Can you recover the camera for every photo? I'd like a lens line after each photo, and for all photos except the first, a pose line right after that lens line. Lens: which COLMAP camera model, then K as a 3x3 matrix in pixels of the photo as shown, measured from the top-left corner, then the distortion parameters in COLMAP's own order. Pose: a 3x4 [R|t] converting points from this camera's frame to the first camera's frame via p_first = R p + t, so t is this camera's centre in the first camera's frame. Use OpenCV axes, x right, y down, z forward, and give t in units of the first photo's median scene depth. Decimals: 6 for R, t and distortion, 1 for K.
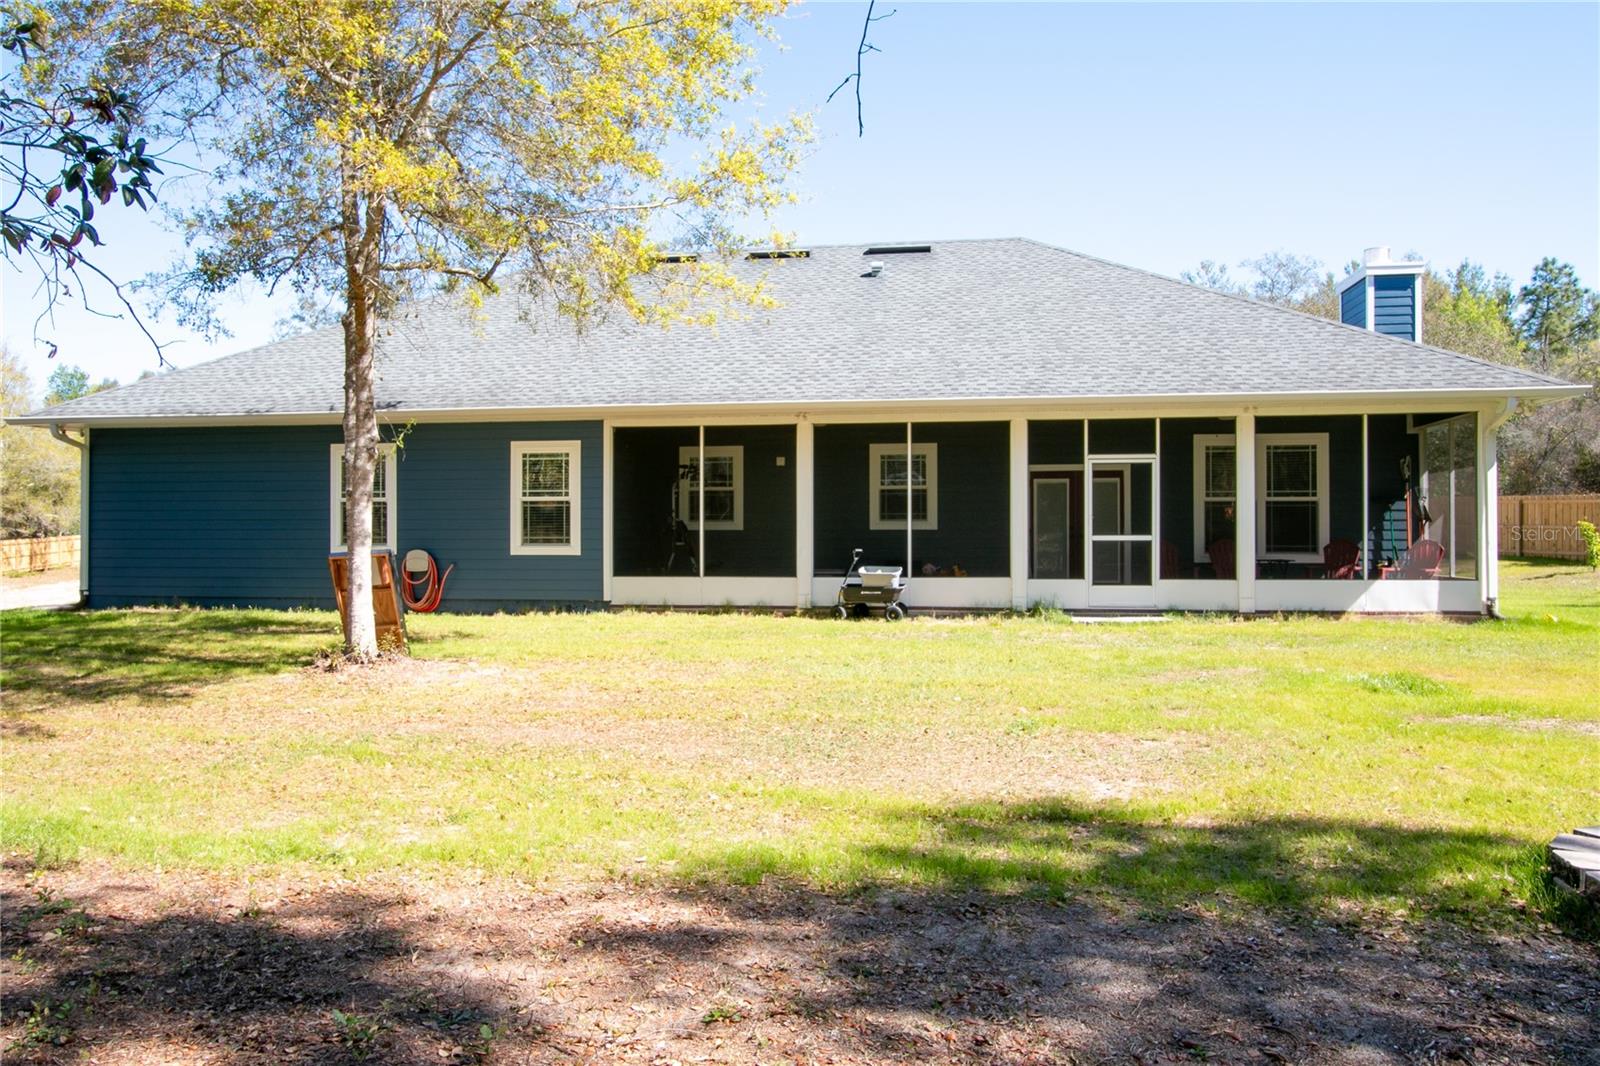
lens RADIAL K [[1194.8, 0, 800.0], [0, 1194.8, 533.0], [0, 0, 1]] dist [-0.009881, 0.002362]
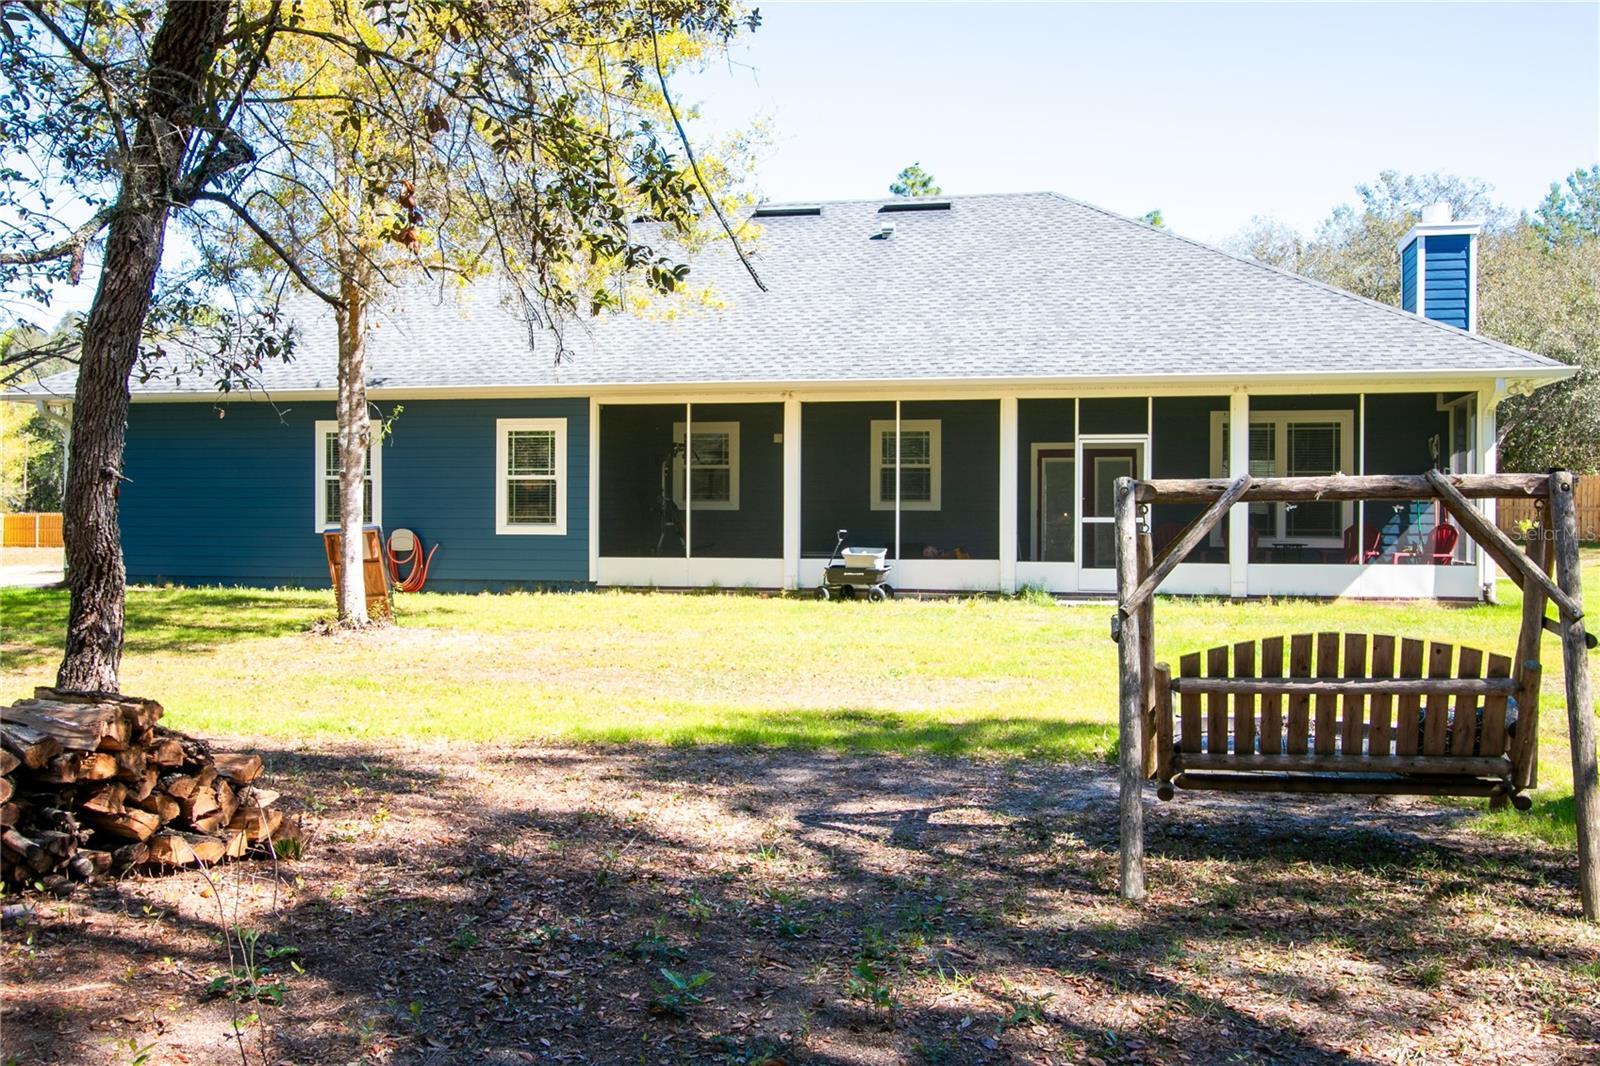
lens RADIAL K [[1568.0, 0, 800.0], [0, 1568.0, 533.0], [0, 0, 1]] dist [0.013414, -0.007736]
pose [[0.998184, 0.005402, -0.059988, 0.087624], [-0.004724, 0.999923, 0.011441, 0.001295], [0.060045, -0.011137, 0.998134, -0.282879]]
